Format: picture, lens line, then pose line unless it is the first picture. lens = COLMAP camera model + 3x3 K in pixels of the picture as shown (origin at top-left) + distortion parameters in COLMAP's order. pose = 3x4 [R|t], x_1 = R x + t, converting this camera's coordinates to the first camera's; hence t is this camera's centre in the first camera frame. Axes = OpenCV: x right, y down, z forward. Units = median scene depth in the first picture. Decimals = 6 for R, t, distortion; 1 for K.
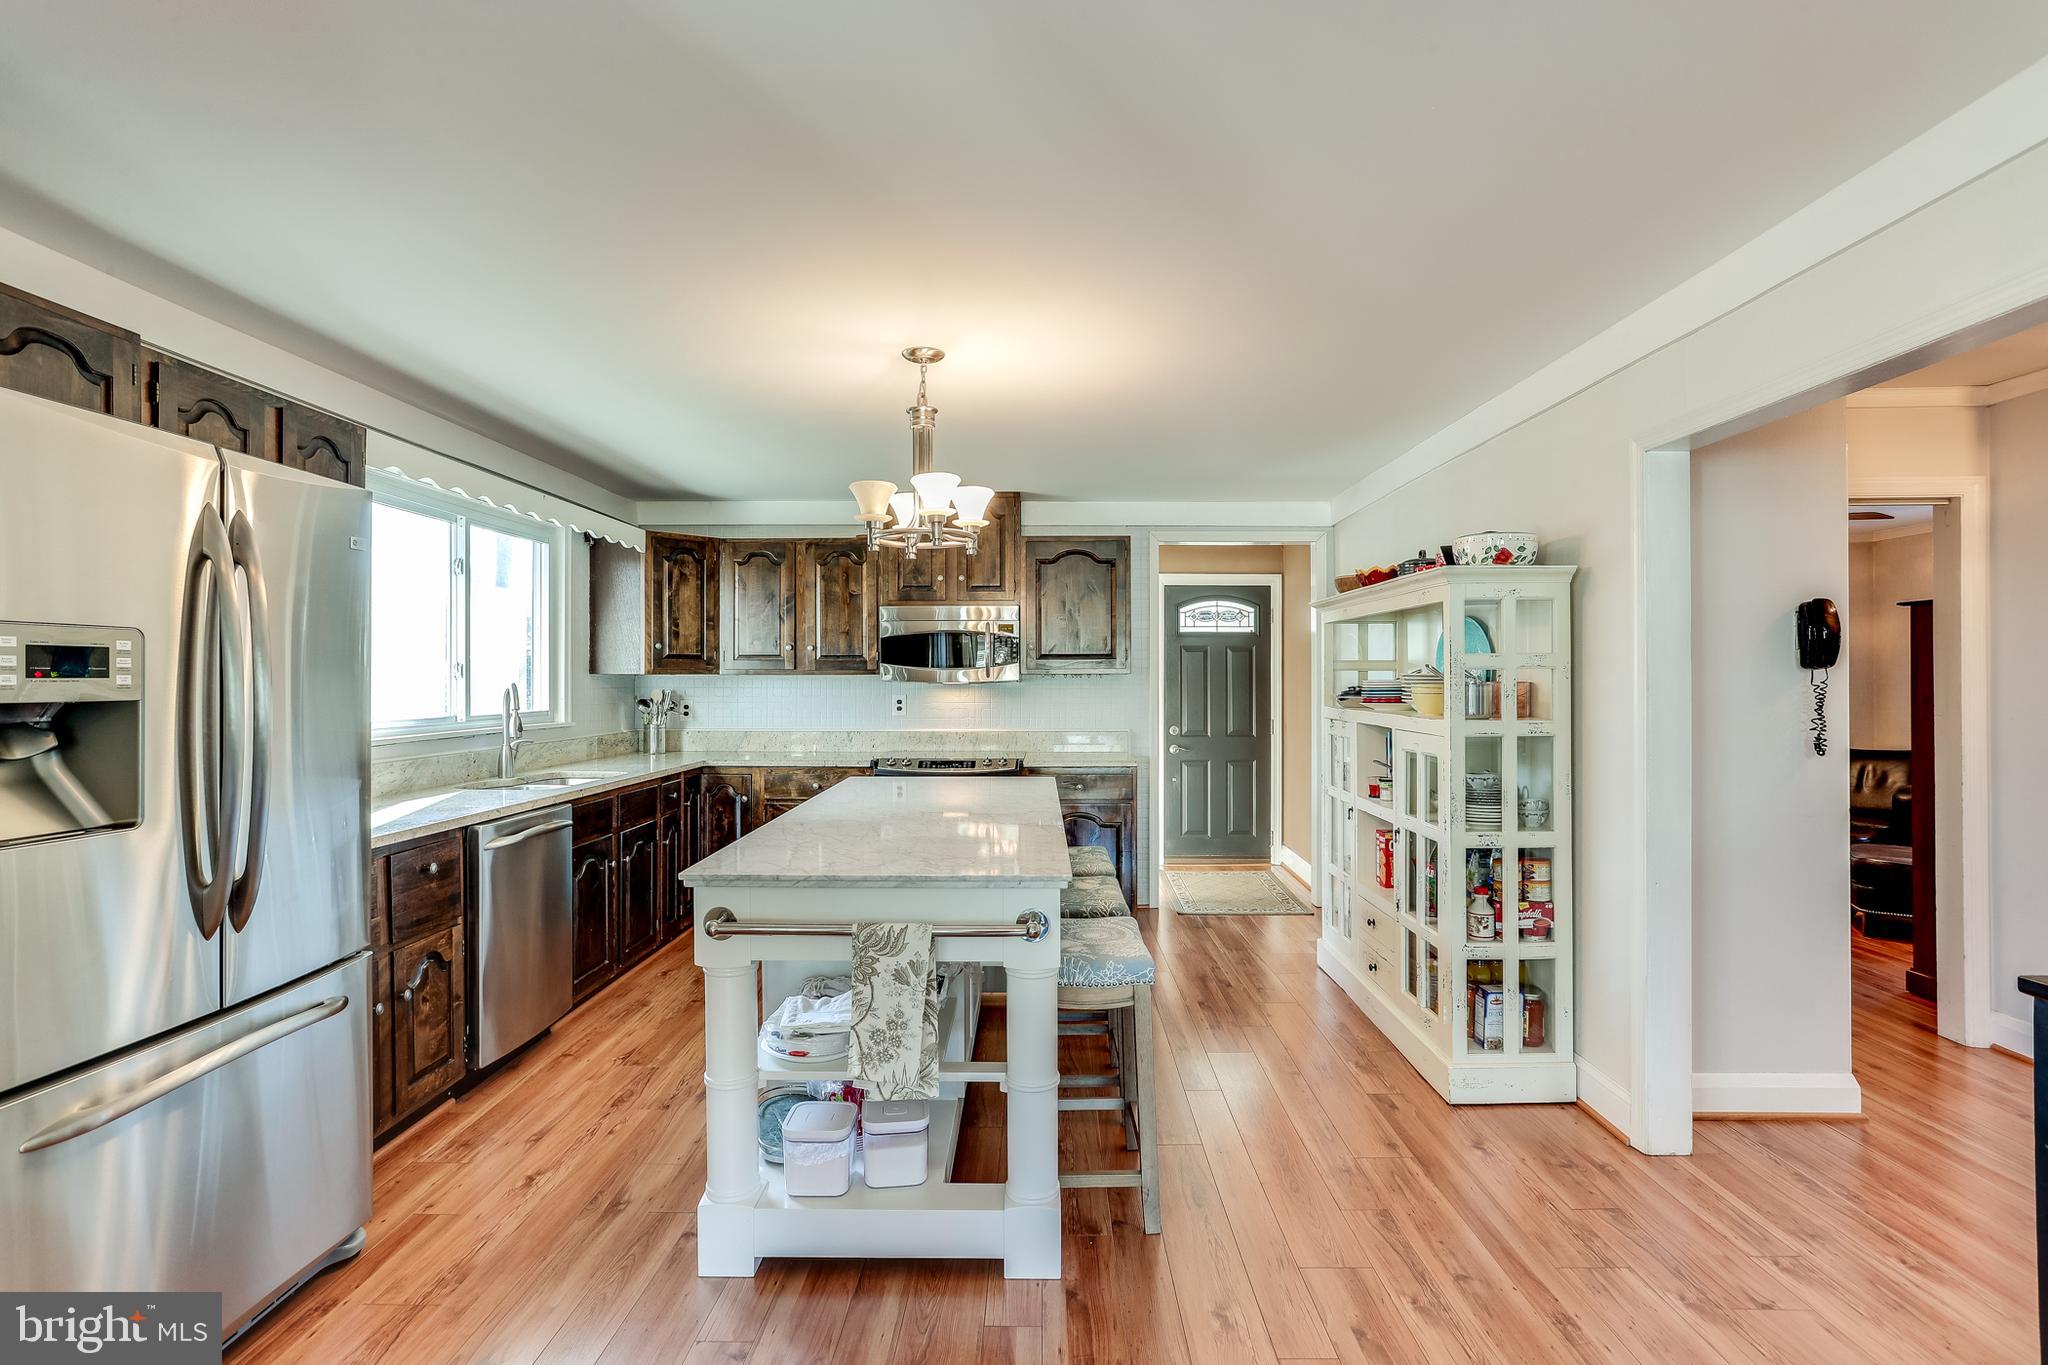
lens RADIAL K [[984.4, 0, 1031.1], [0, 984.4, 669.4], [0, 0, 1]] dist [-0.047288, 0.025355]
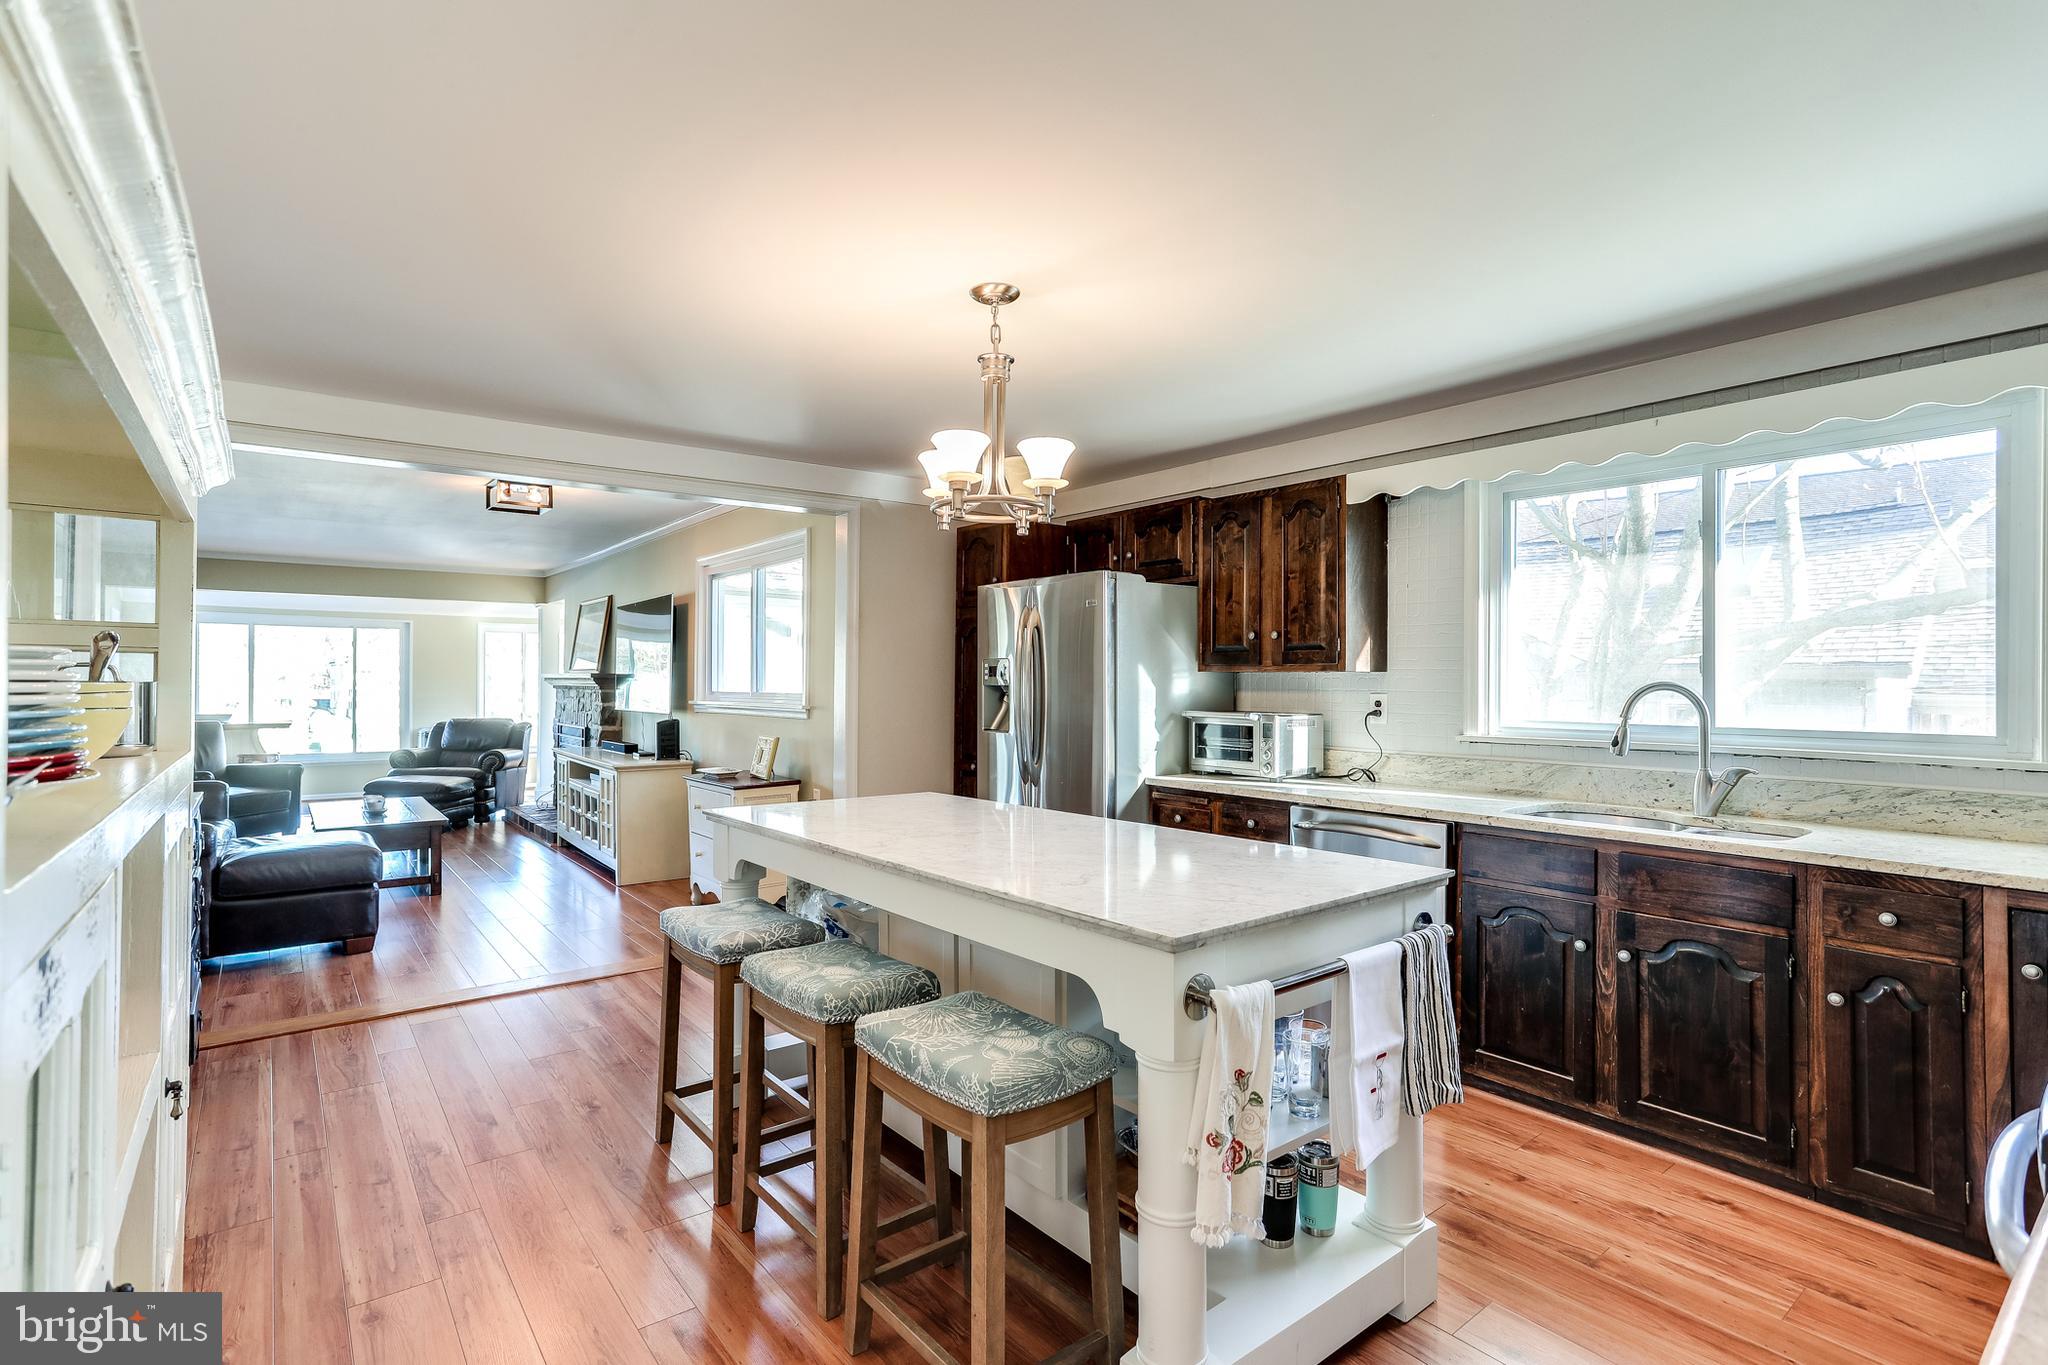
lens RADIAL K [[984.4, 0, 1031.1], [0, 984.4, 669.4], [0, 0, 1]] dist [-0.047288, 0.025355]
pose [[-0.780091, -0.005341, -0.625643, 0.396384], [0.007061, 0.999825, -0.017339, 0.018114], [0.625626, -0.017944, -0.779917, 1.694502]]
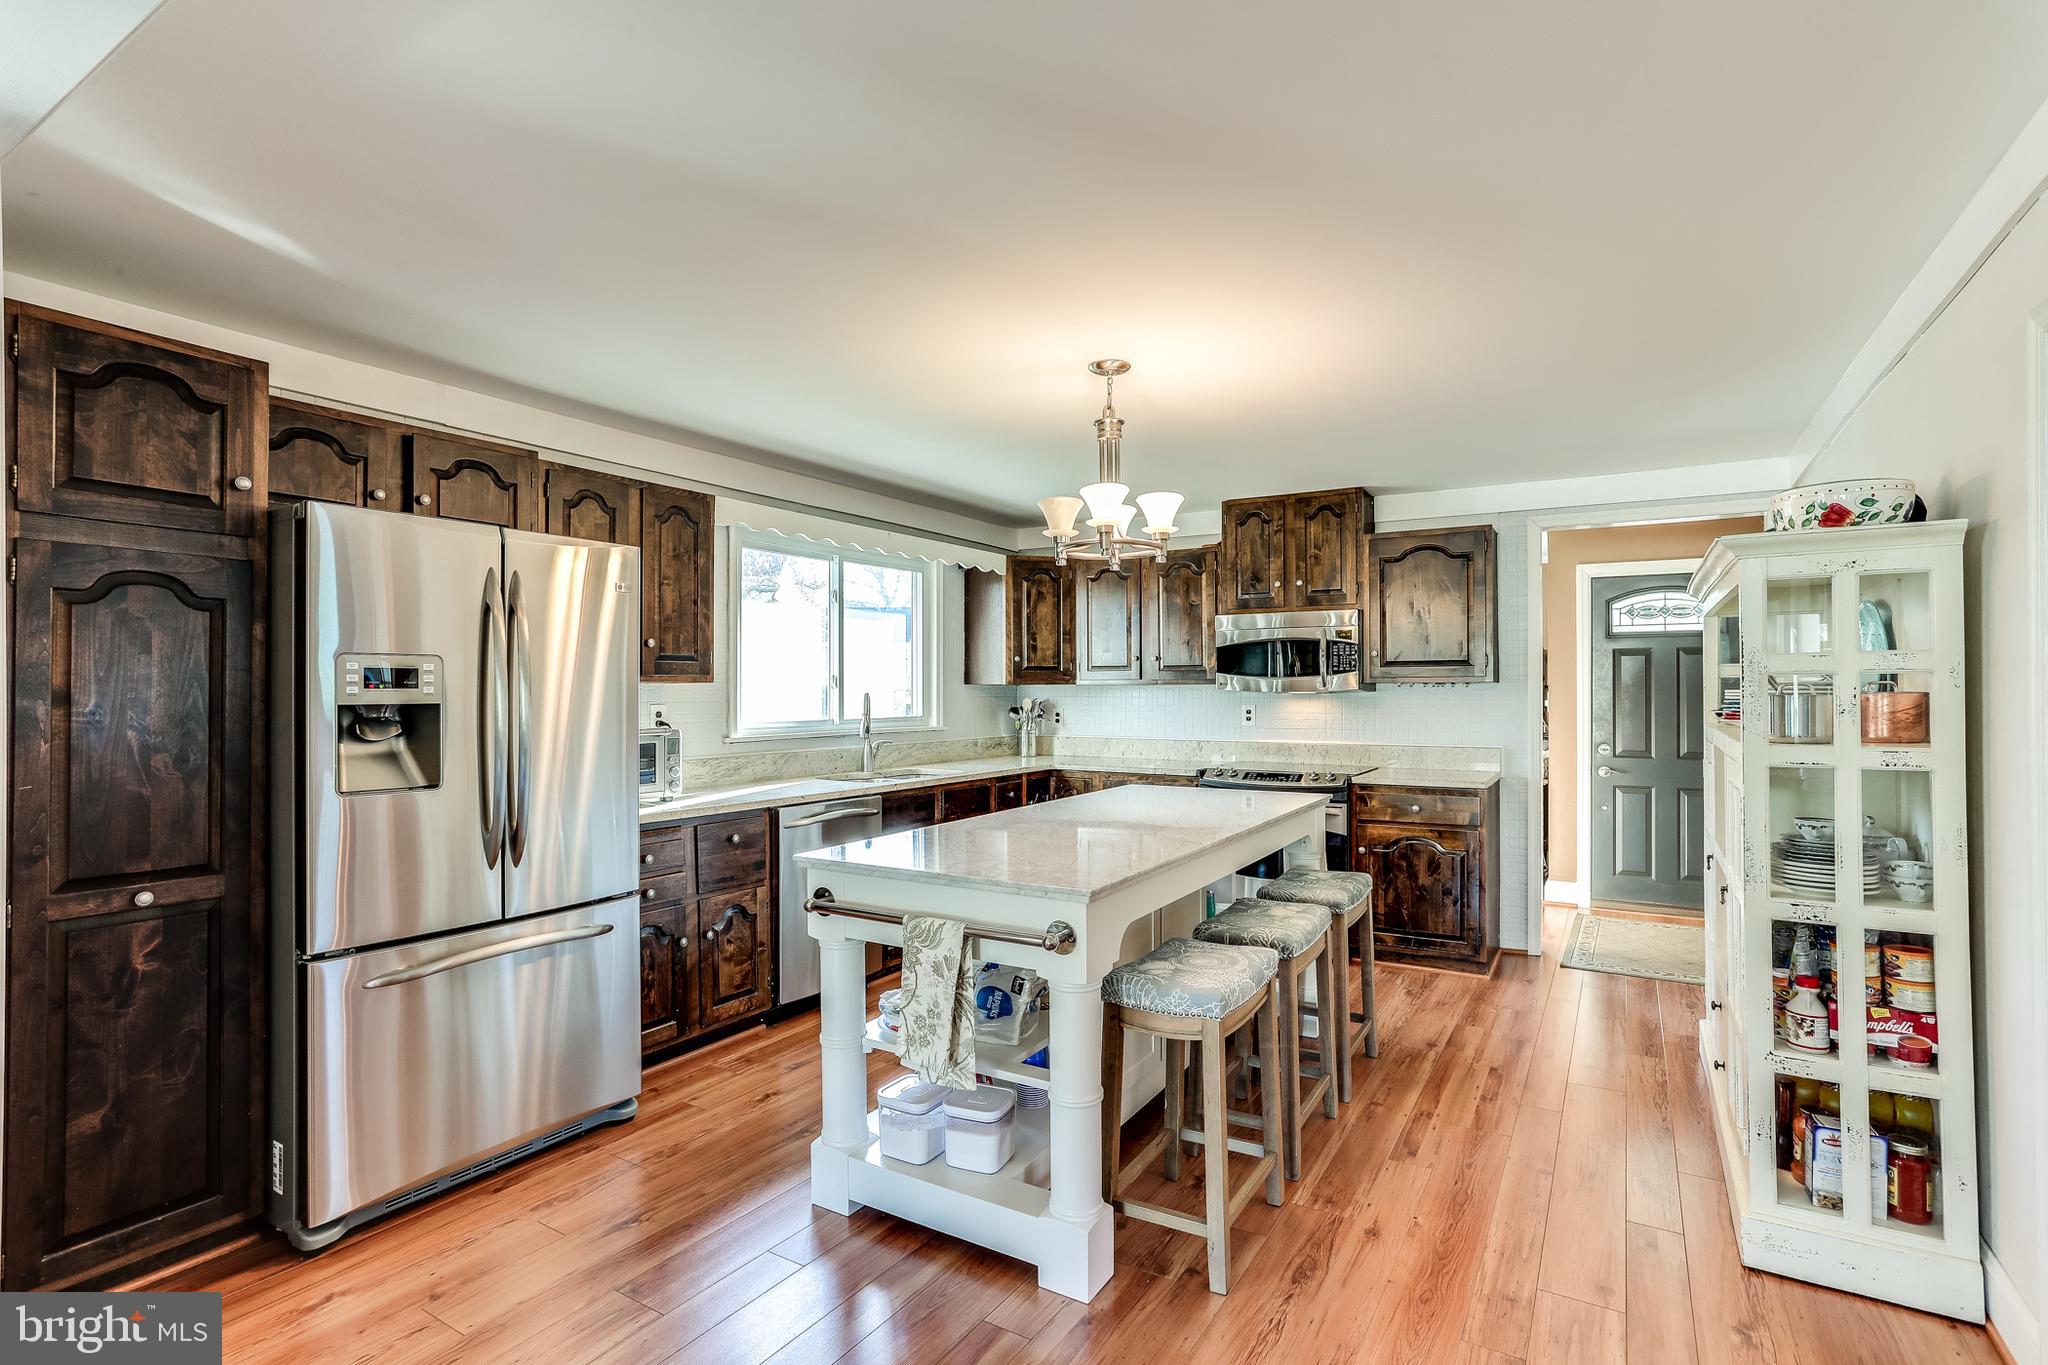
lens RADIAL K [[974.4, 0, 1024.0], [0, 974.4, 682.5], [0, 0, 1]] dist [-0.048271, 0.024515]
pose [[0.859021, -0.003938, -0.511925, 0.328080], [0.005651, 0.999982, 0.001791, 0.001196], [0.511909, -0.004432, 0.859028, 0.098936]]
